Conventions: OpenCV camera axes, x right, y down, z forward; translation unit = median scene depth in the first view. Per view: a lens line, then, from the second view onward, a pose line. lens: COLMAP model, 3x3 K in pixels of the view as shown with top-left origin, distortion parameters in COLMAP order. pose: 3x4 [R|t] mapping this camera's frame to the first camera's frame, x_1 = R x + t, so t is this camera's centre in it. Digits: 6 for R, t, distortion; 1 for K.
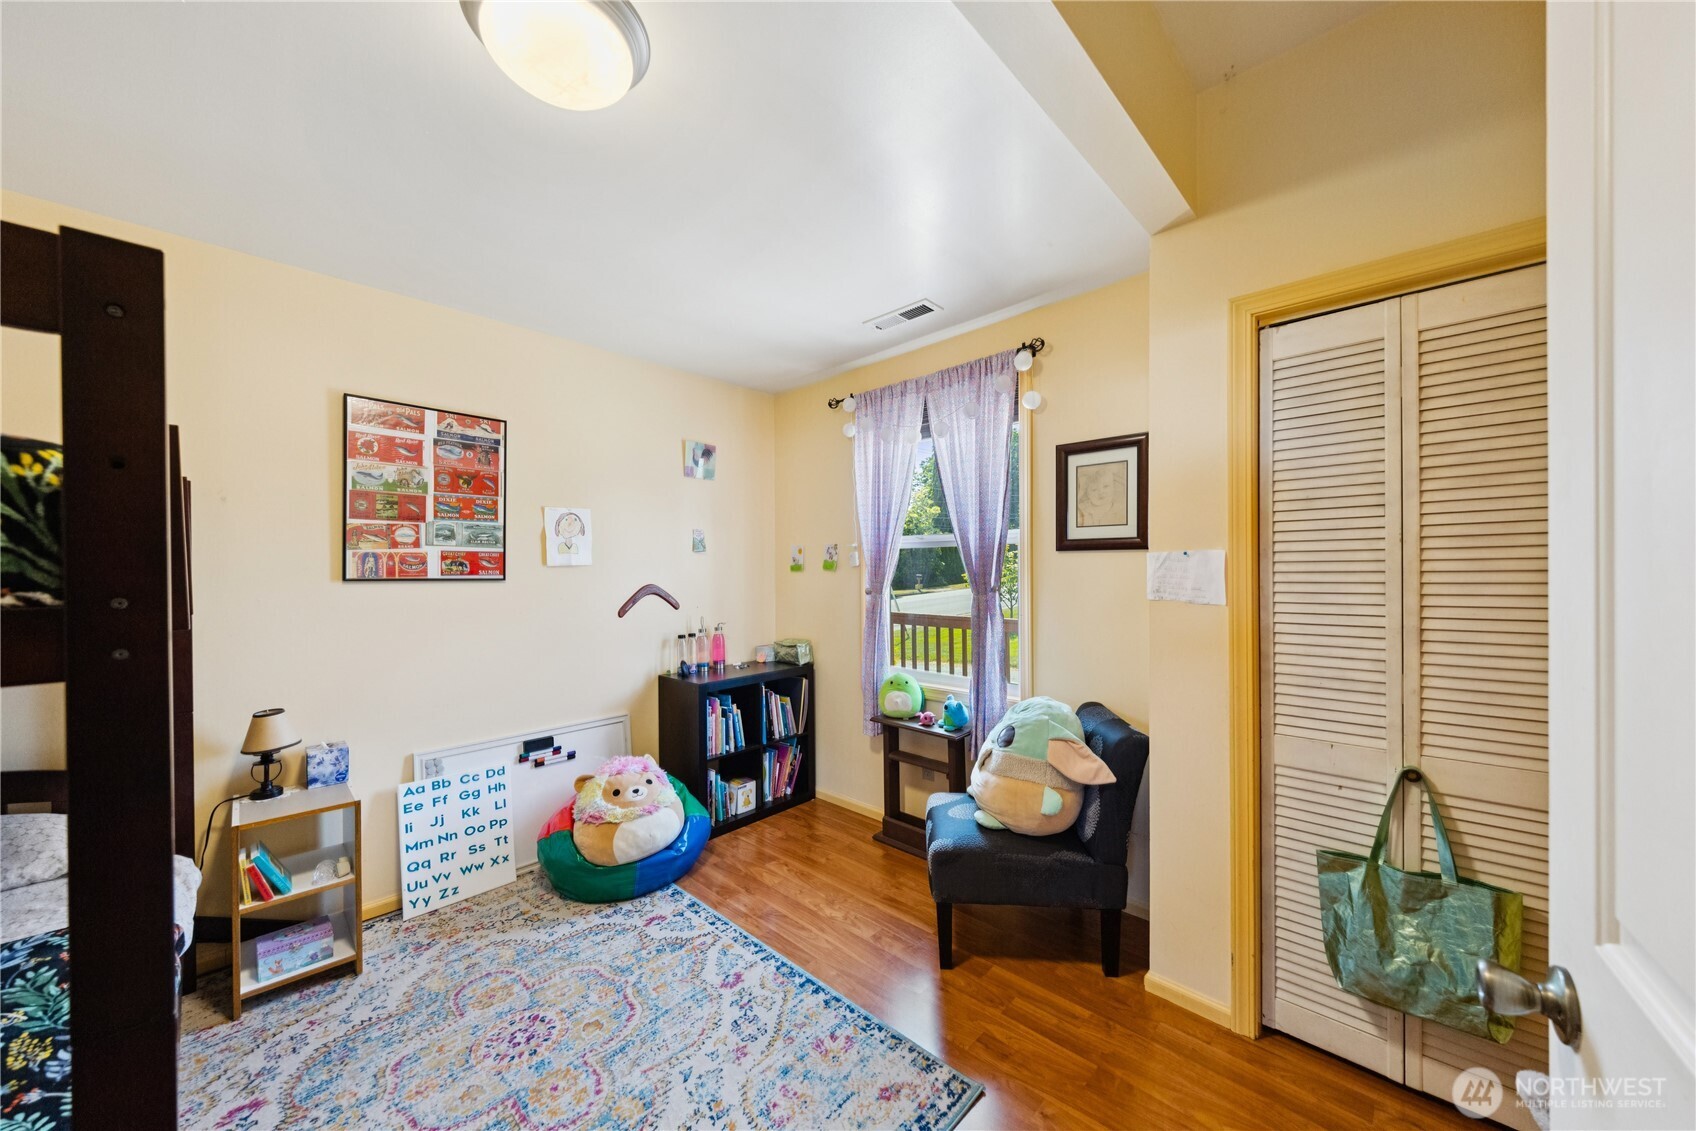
lens RADIAL K [[602.8, 0, 846.7], [0, 602.8, 571.0], [0, 0, 1]] dist [0.005664, -0.002264]
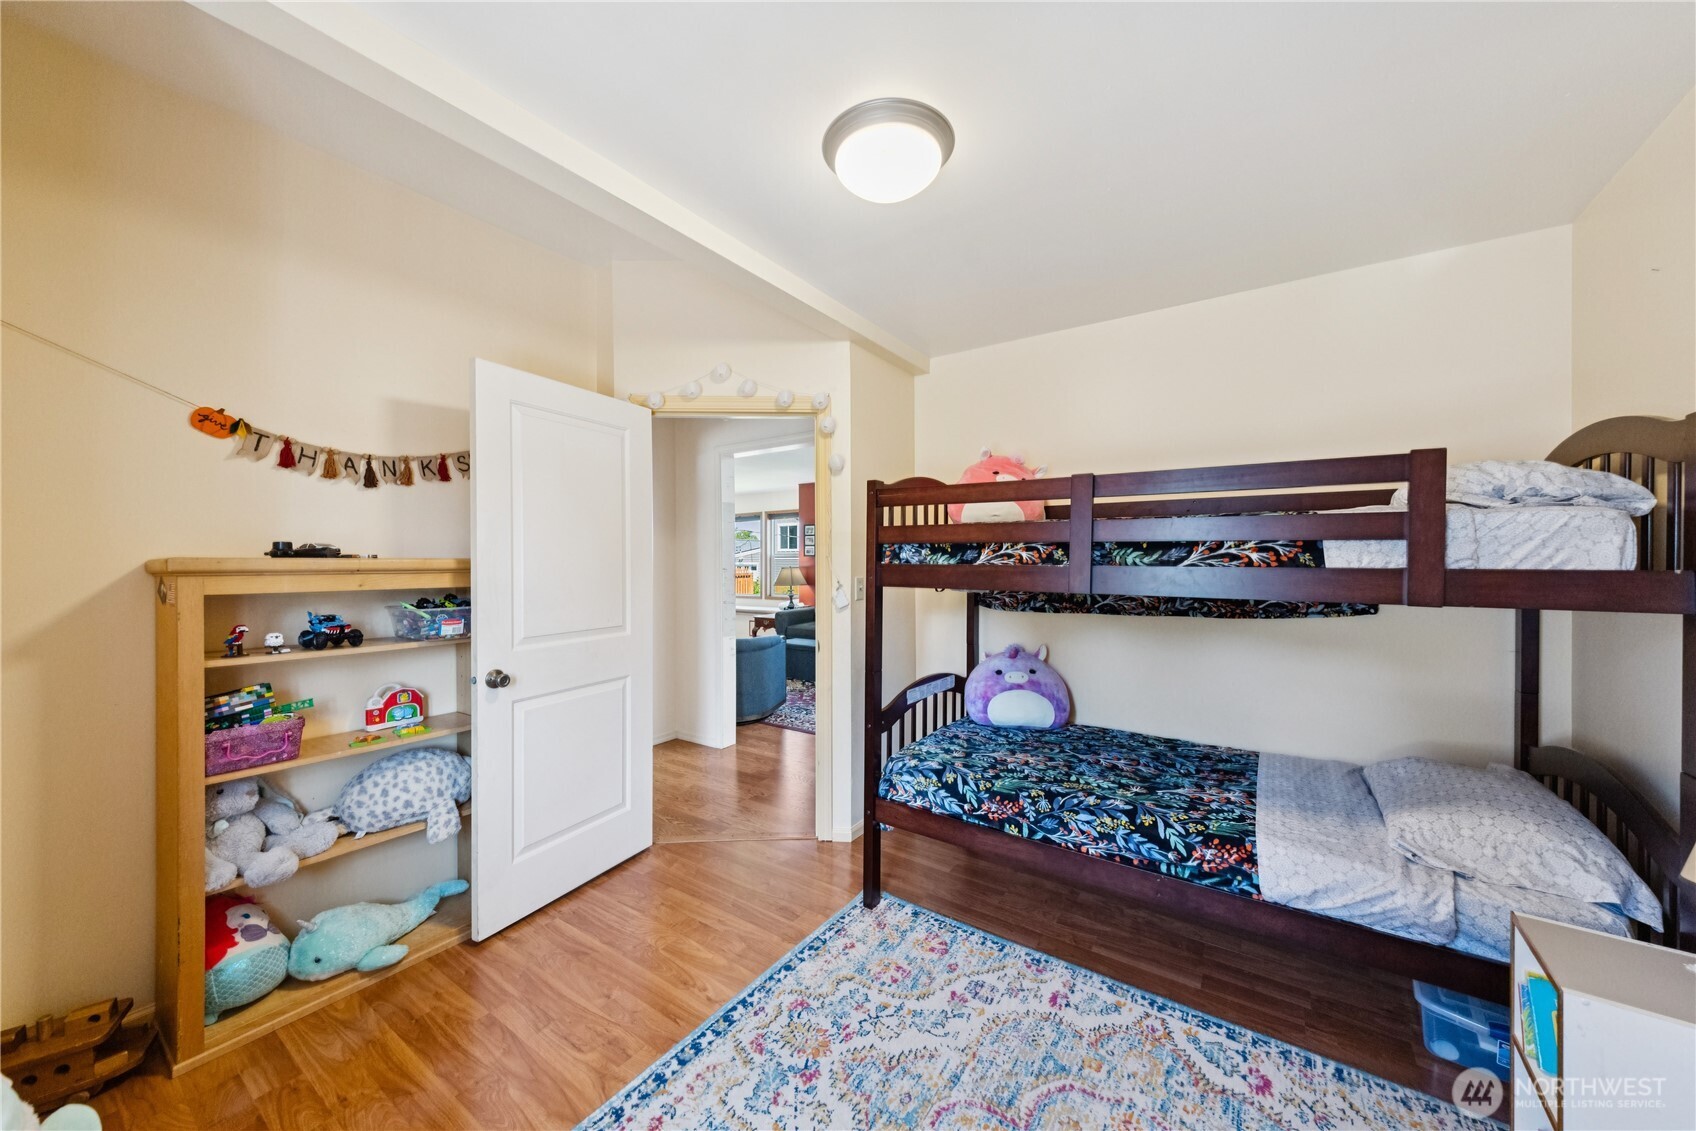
lens RADIAL K [[602.8, 0, 837.8], [0, 602.8, 558.2], [0, 0, 1]] dist [0.005664, -0.002264]
pose [[-0.989272, 0.007446, -0.145898, -0.086758], [0.008254, 0.999954, -0.004936, -0.000821], [0.145855, -0.006088, -0.989287, 1.151038]]
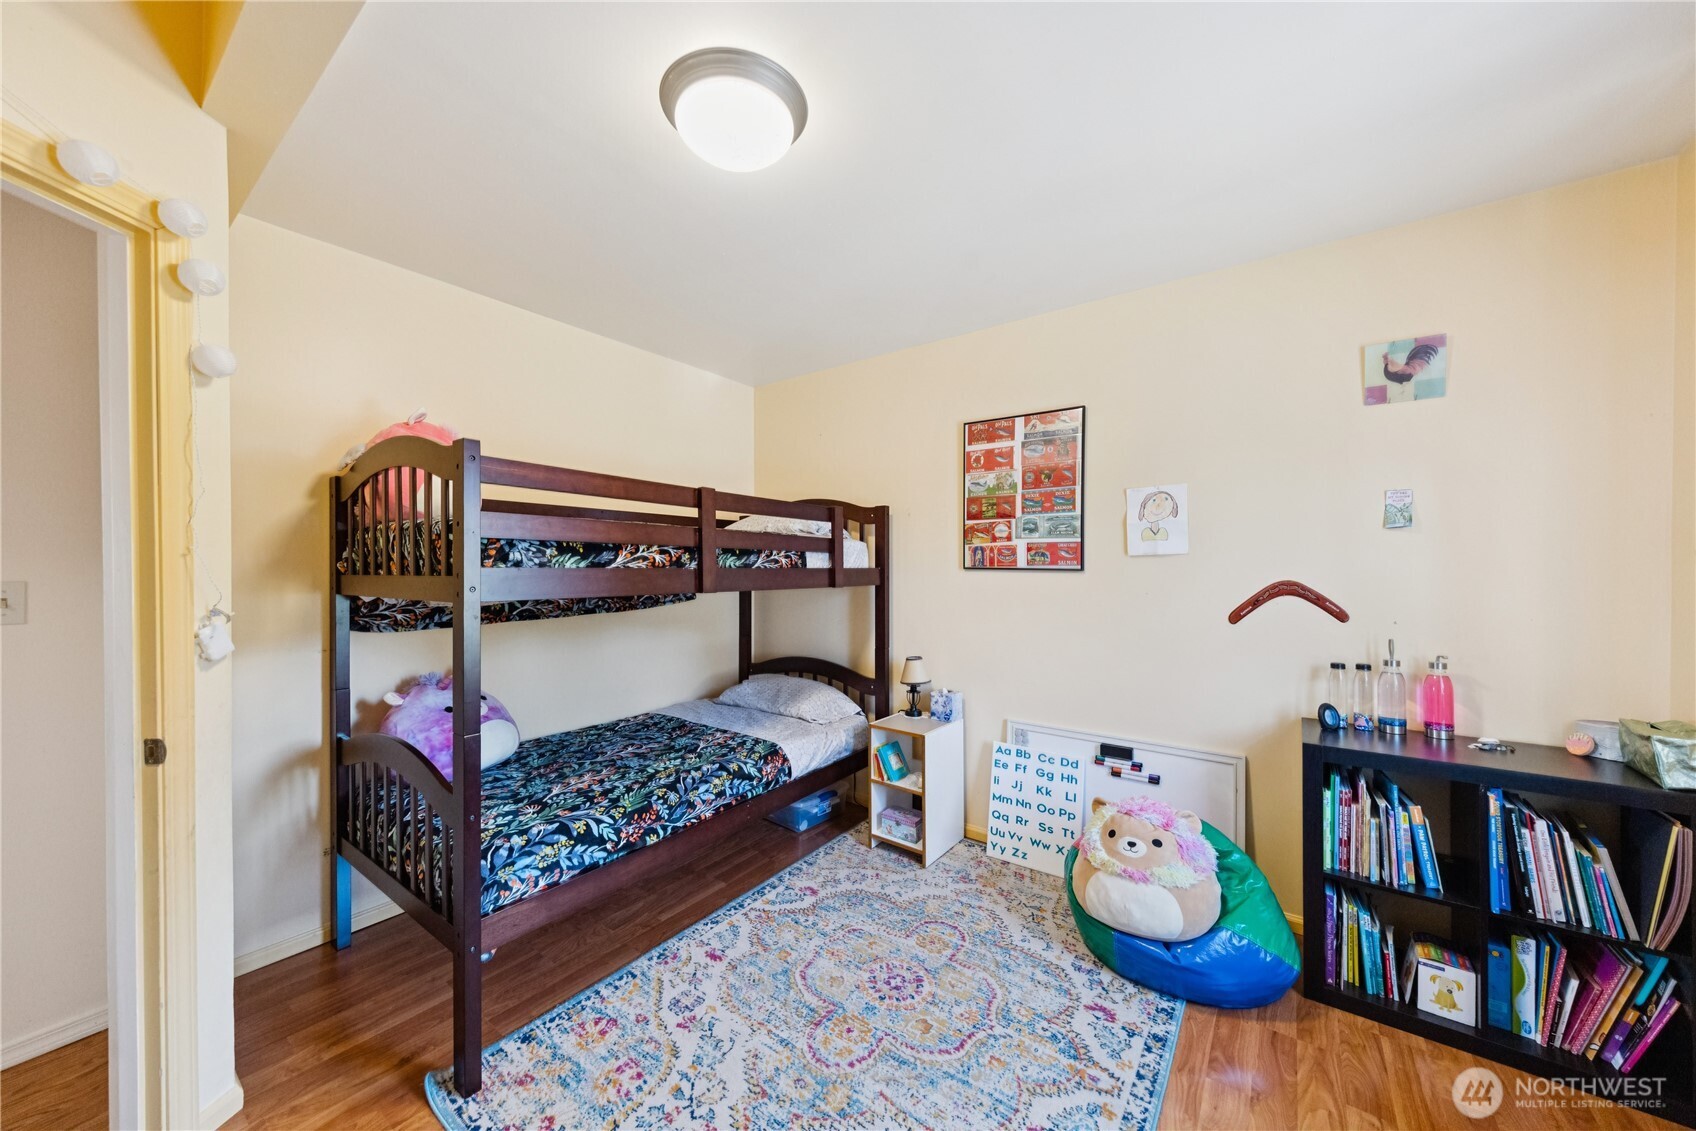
lens RADIAL K [[602.8, 0, 838.6], [0, 602.8, 565.6], [0, 0, 1]] dist [0.005664, -0.002264]
pose [[0.120305, 0.011848, -0.992666, 0.377747], [0.002191, 0.999923, 0.012200, -0.006430], [0.992735, -0.003642, 0.120270, 0.530233]]
